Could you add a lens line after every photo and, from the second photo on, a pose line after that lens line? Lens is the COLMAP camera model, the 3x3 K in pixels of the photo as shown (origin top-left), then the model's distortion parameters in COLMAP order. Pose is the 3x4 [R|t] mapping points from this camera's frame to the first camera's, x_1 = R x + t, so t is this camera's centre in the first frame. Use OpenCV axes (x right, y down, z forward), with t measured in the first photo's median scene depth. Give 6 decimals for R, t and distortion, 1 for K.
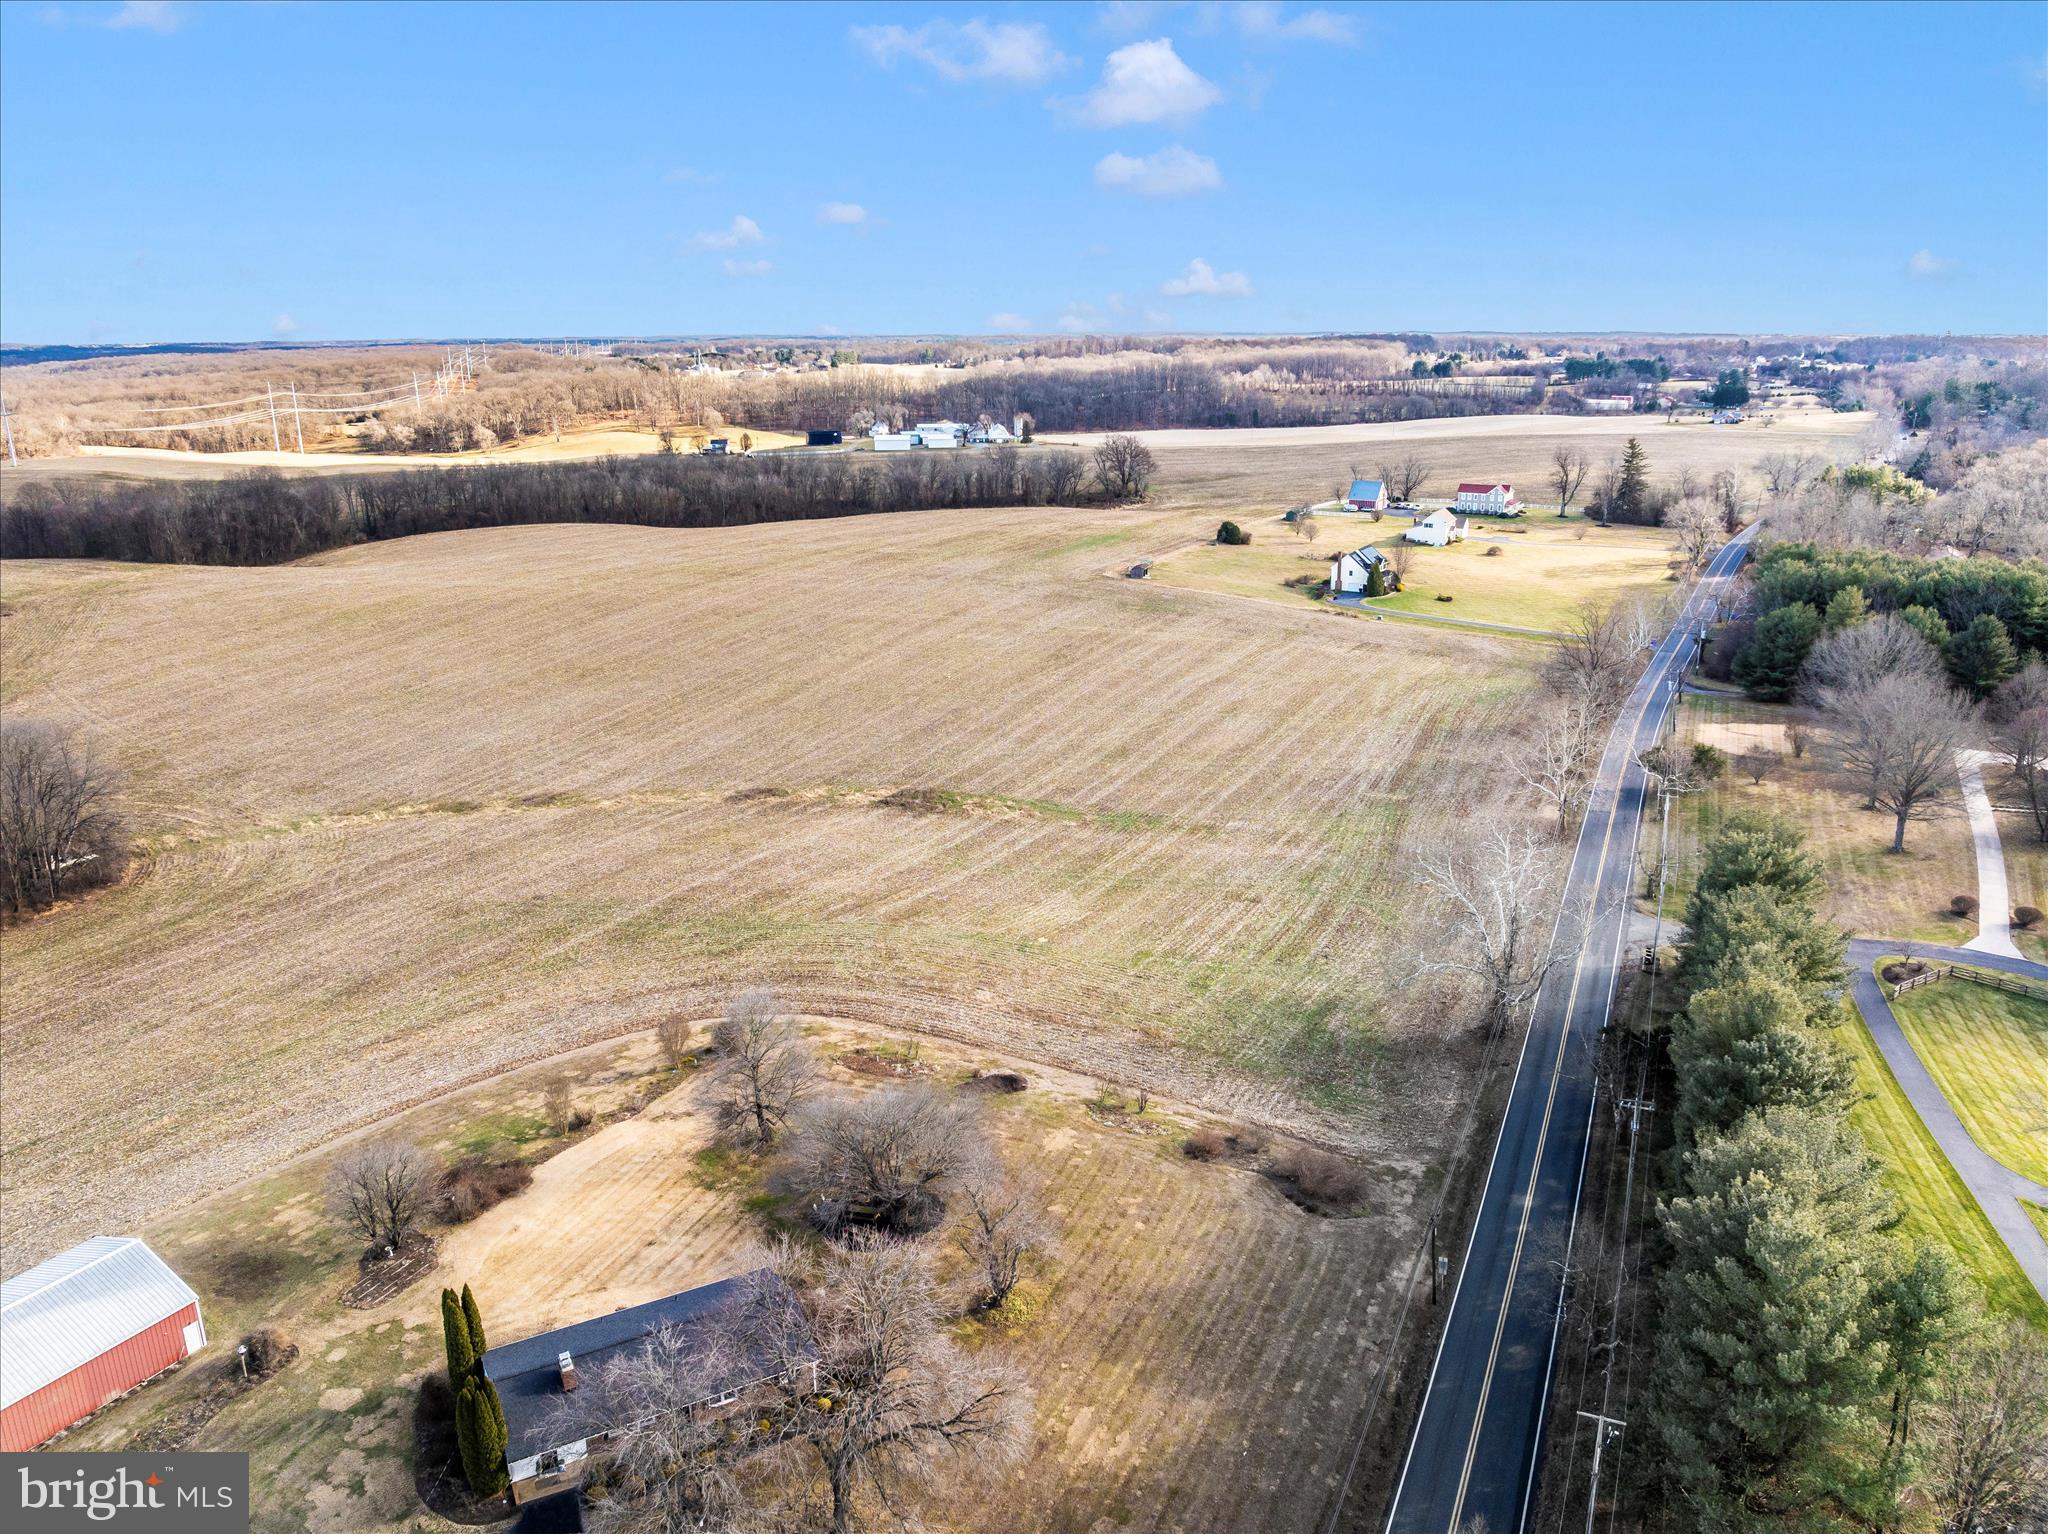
lens RADIAL K [[1449.9, 0, 1035.9], [0, 1449.9, 749.8], [0, 0, 1]] dist [-0.038017, -0.000227]
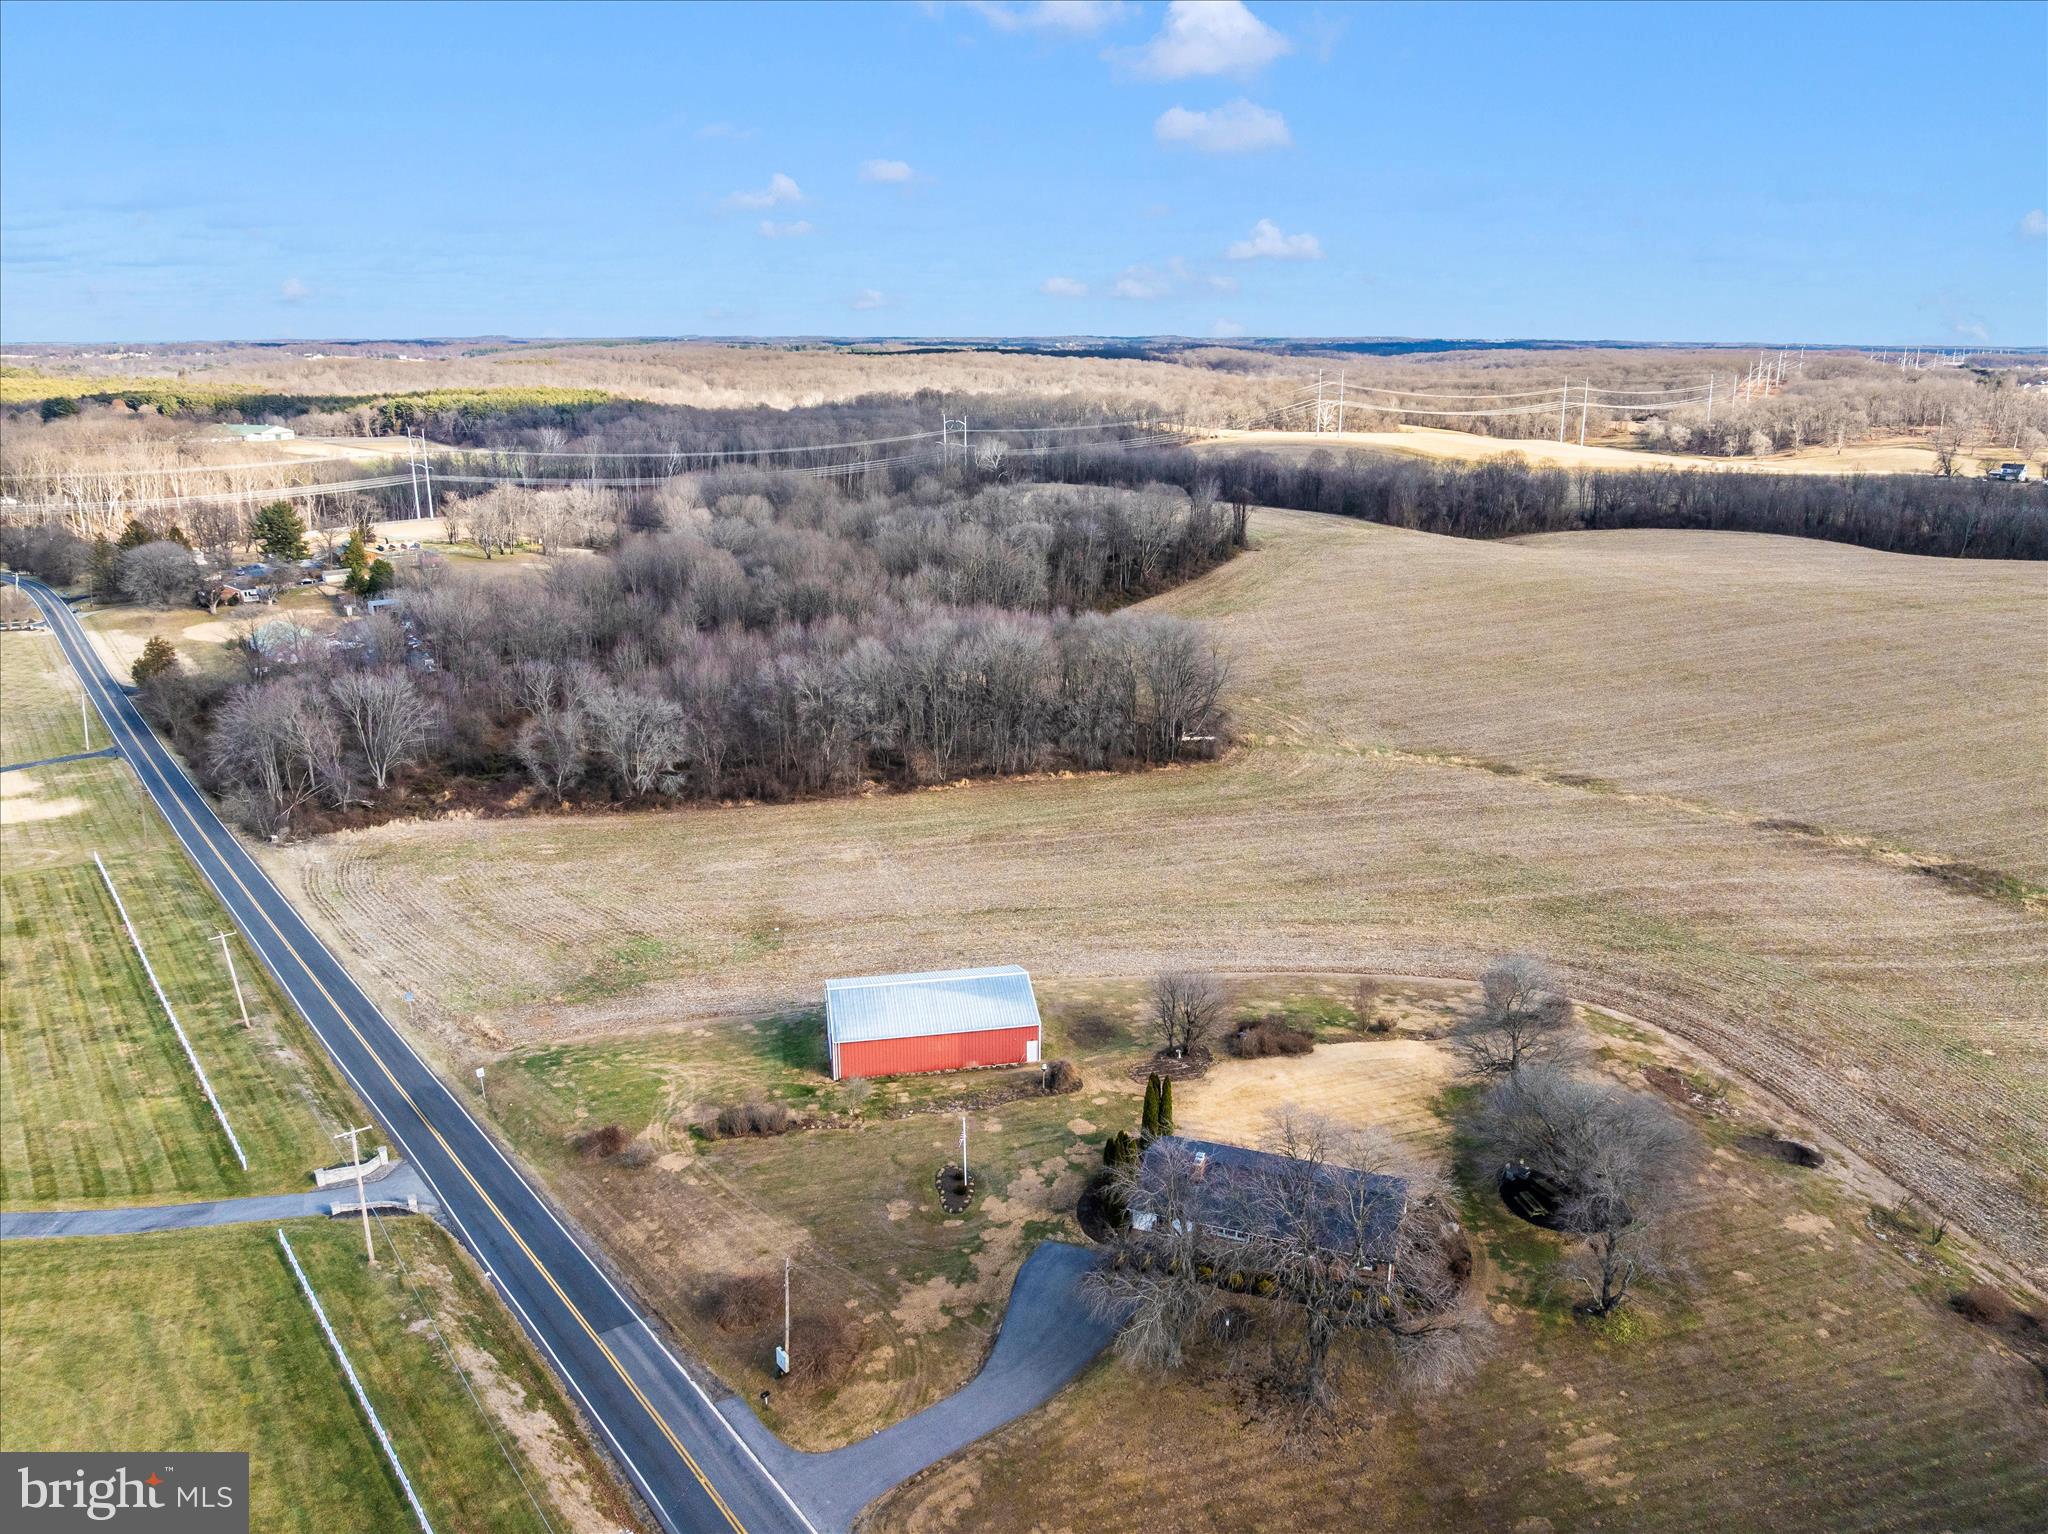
lens RADIAL K [[1442.4, 0, 1033.9], [0, 1442.4, 771.2], [0, 0, 1]] dist [-0.044321, 0.010200]
pose [[0.664074, 0.224088, -0.713296, 0.155359], [-0.213980, 0.971085, 0.105861, 0.003010], [0.716393, 0.082332, 0.692822, 0.010973]]
